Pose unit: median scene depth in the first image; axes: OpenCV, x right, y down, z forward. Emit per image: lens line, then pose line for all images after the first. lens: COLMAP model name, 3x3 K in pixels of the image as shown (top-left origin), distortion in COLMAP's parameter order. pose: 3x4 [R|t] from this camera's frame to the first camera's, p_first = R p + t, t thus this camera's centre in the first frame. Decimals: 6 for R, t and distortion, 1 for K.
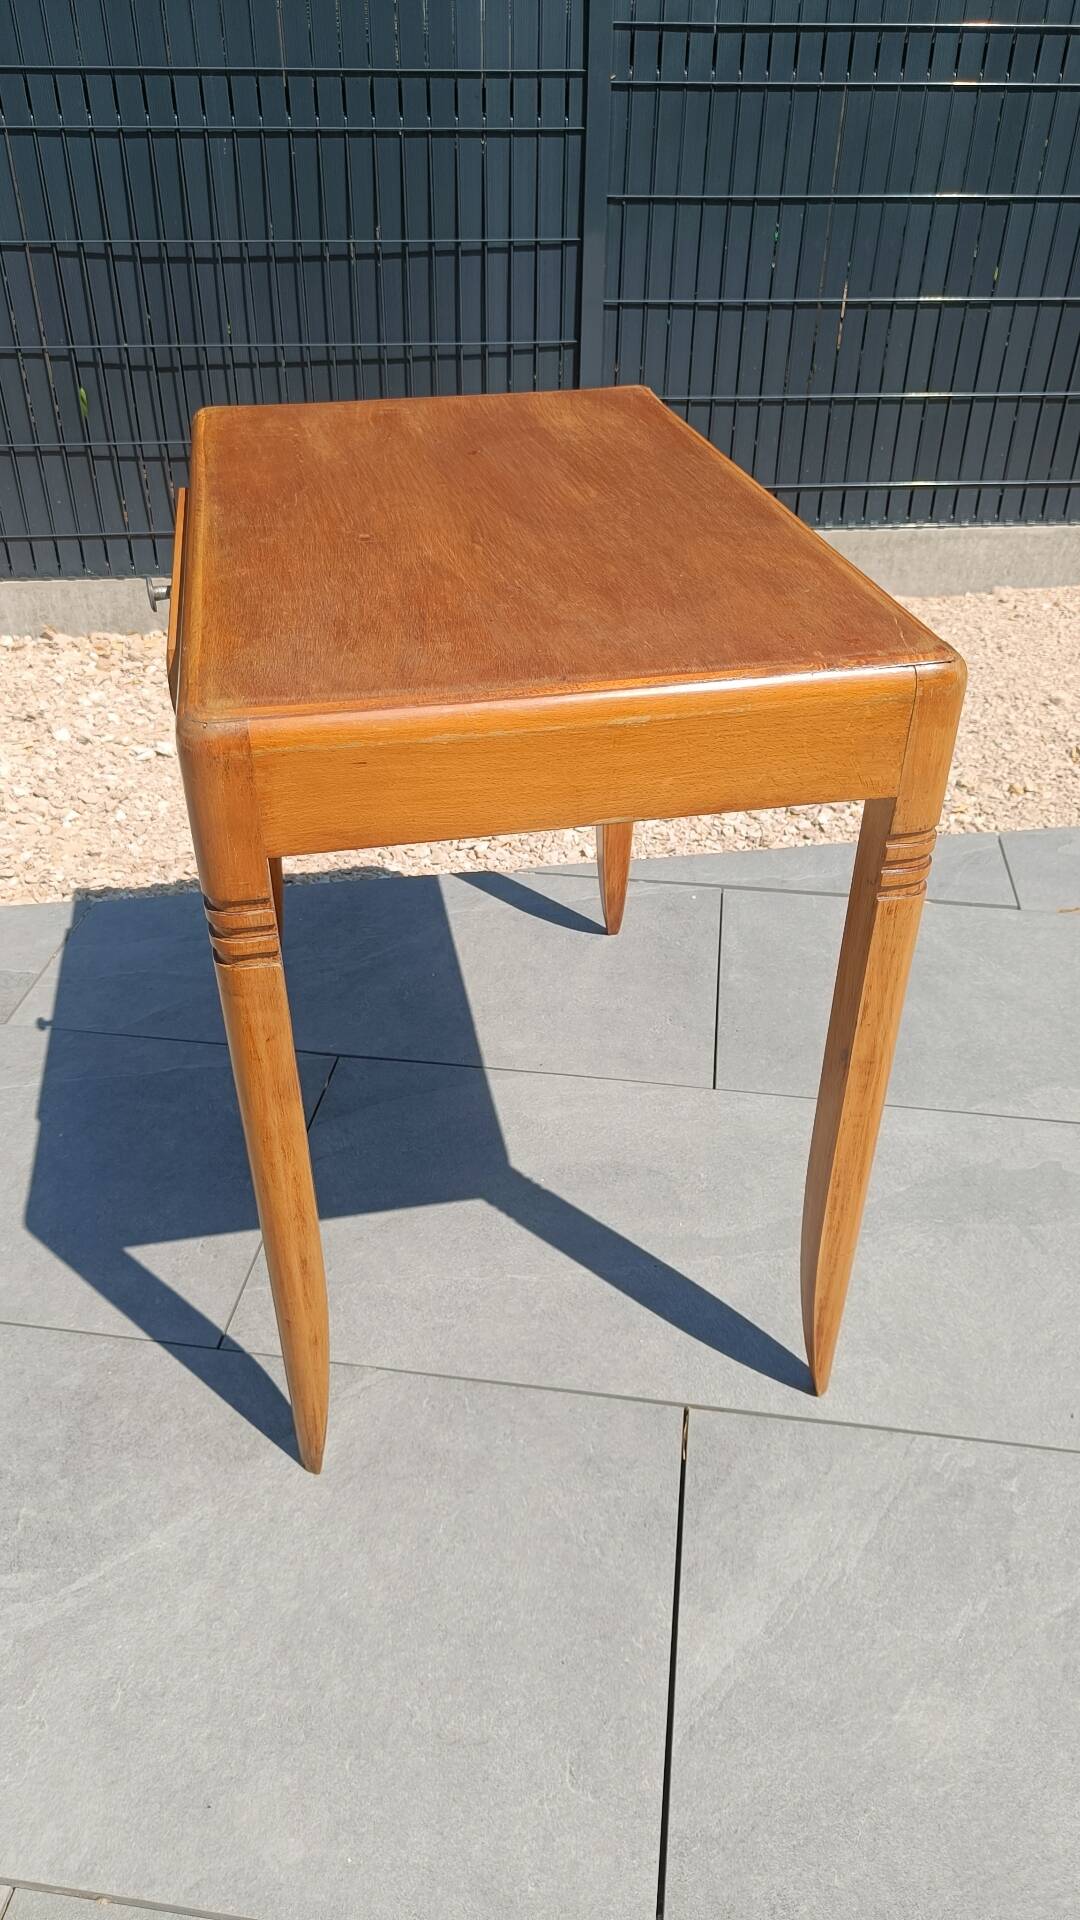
lens RADIAL K [[1347.2, 0, 531.0], [0, 1347.2, 939.6], [0, 0, 1]] dist [-0.005191, 0.005480]
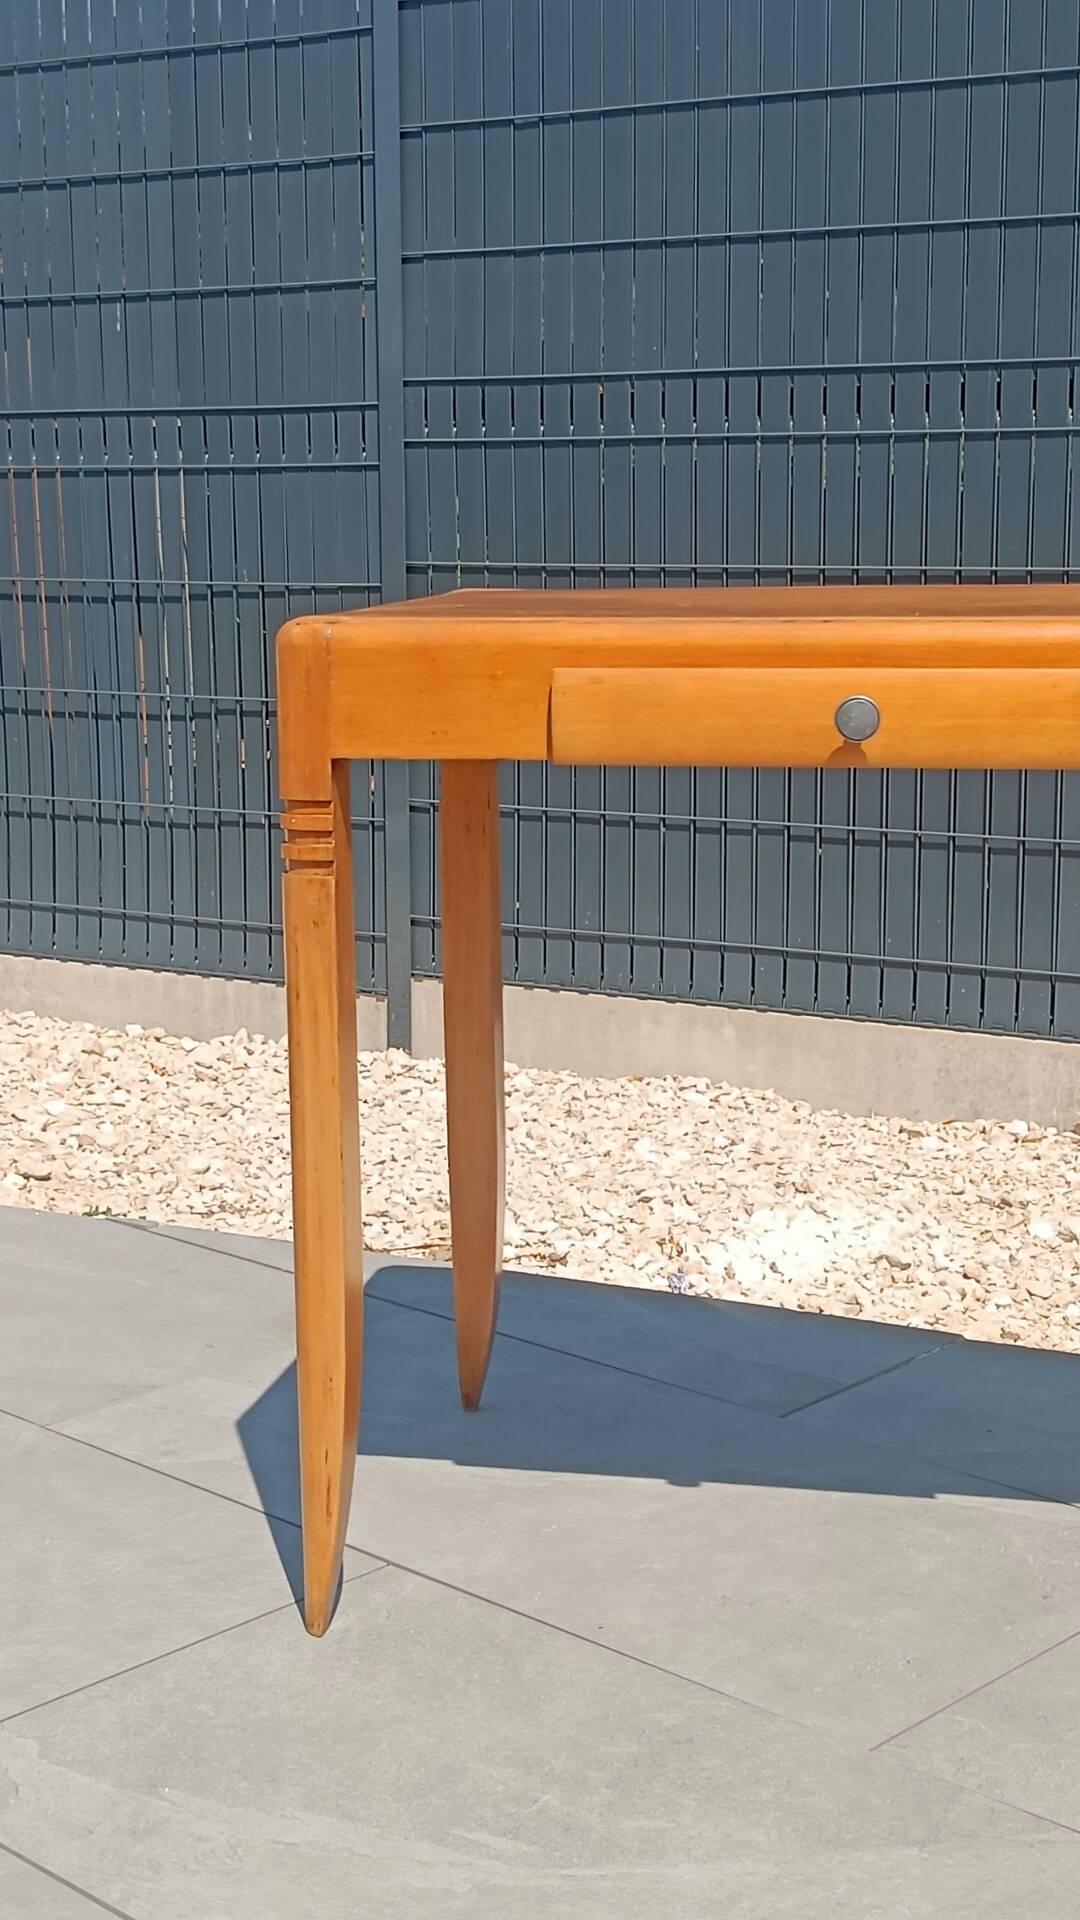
lens RADIAL K [[2671.4, 0, 536.7], [0, 2671.4, 955.8], [0, 0, 1]] dist [0.036535, 0.000000]
pose [[0.810938, 0.088352, -0.578423, 0.218852], [-0.317757, 0.896567, -0.308543, 0.242753], [0.491334, 0.434007, 0.755135, -0.156109]]
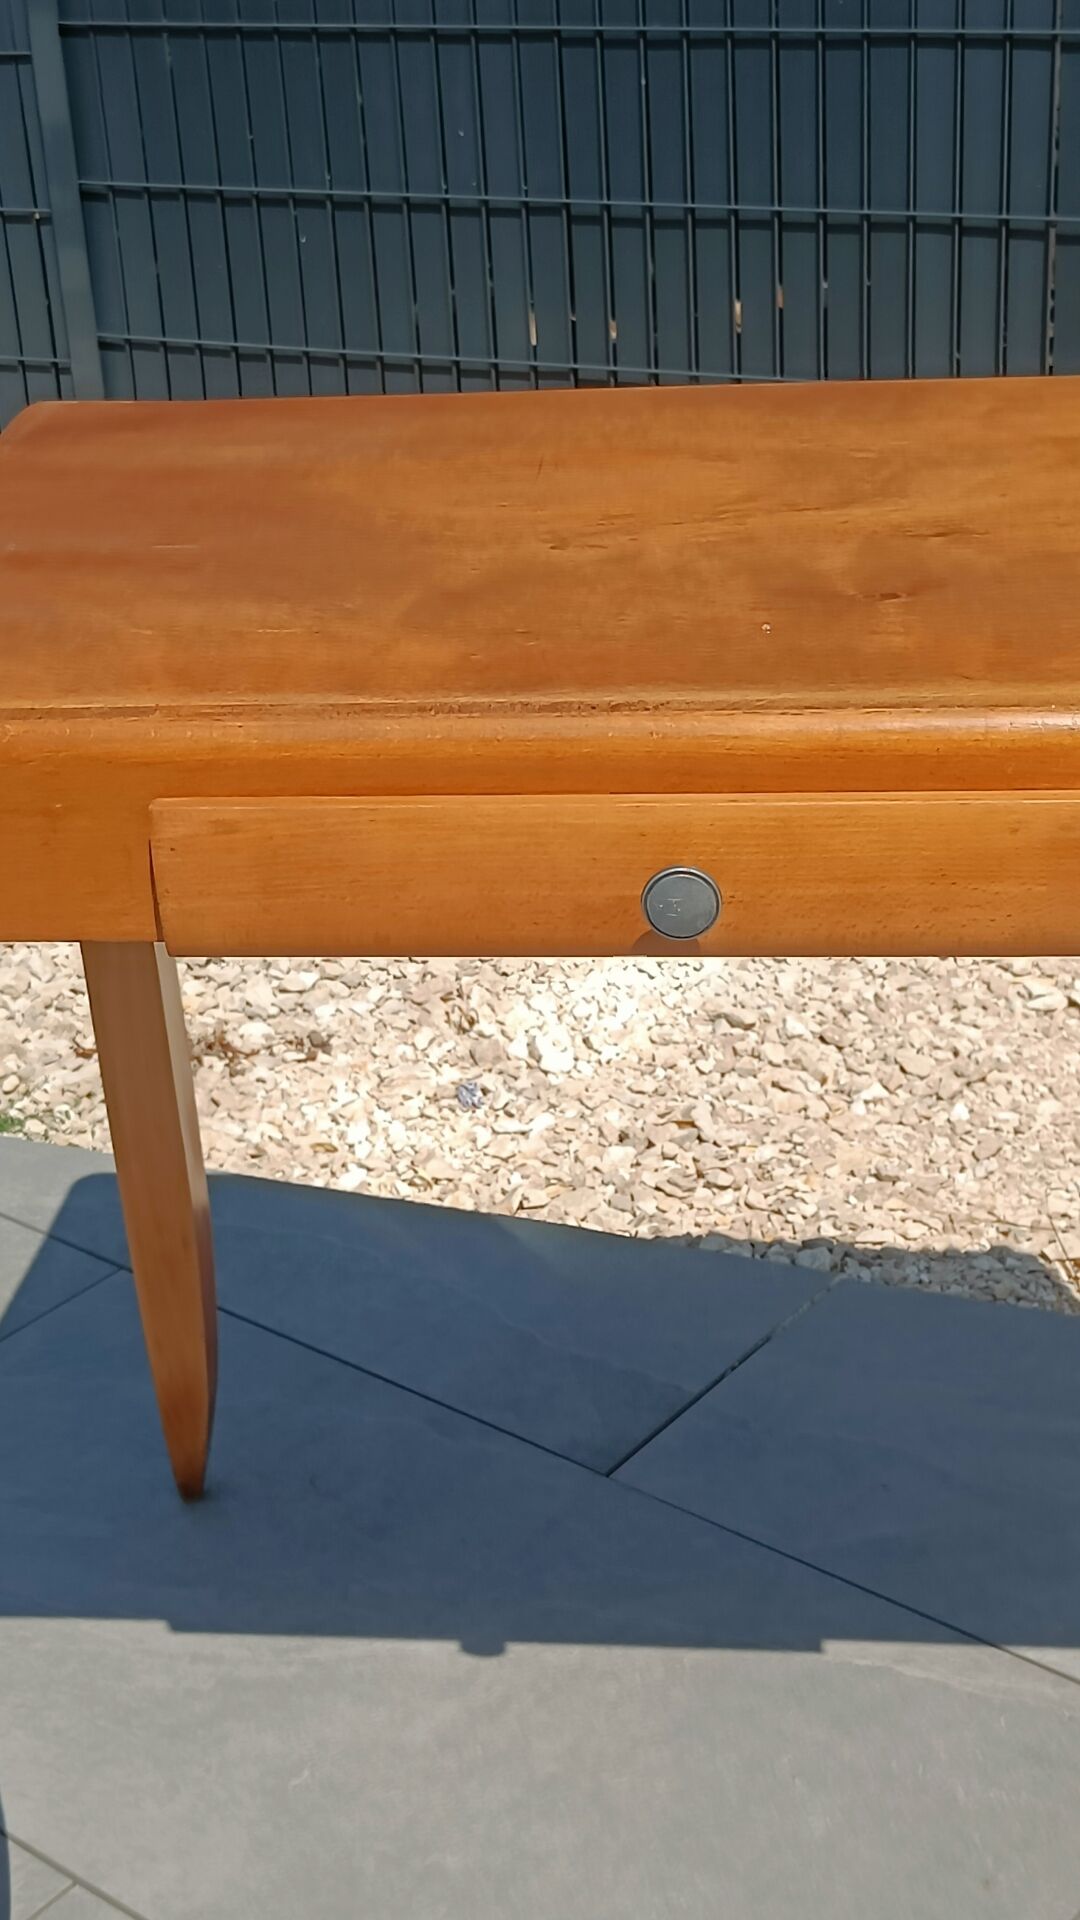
lens RADIAL K [[2671.4, 0, 591.7], [0, 2671.4, 1016.6], [0, 0, 1]] dist [0.036535, 0.000000]
pose [[0.866541, 0.182979, -0.464354, 0.038840], [-0.237612, 0.969417, -0.061414, -0.034314], [0.438915, 0.163554, 0.883518, 0.046186]]
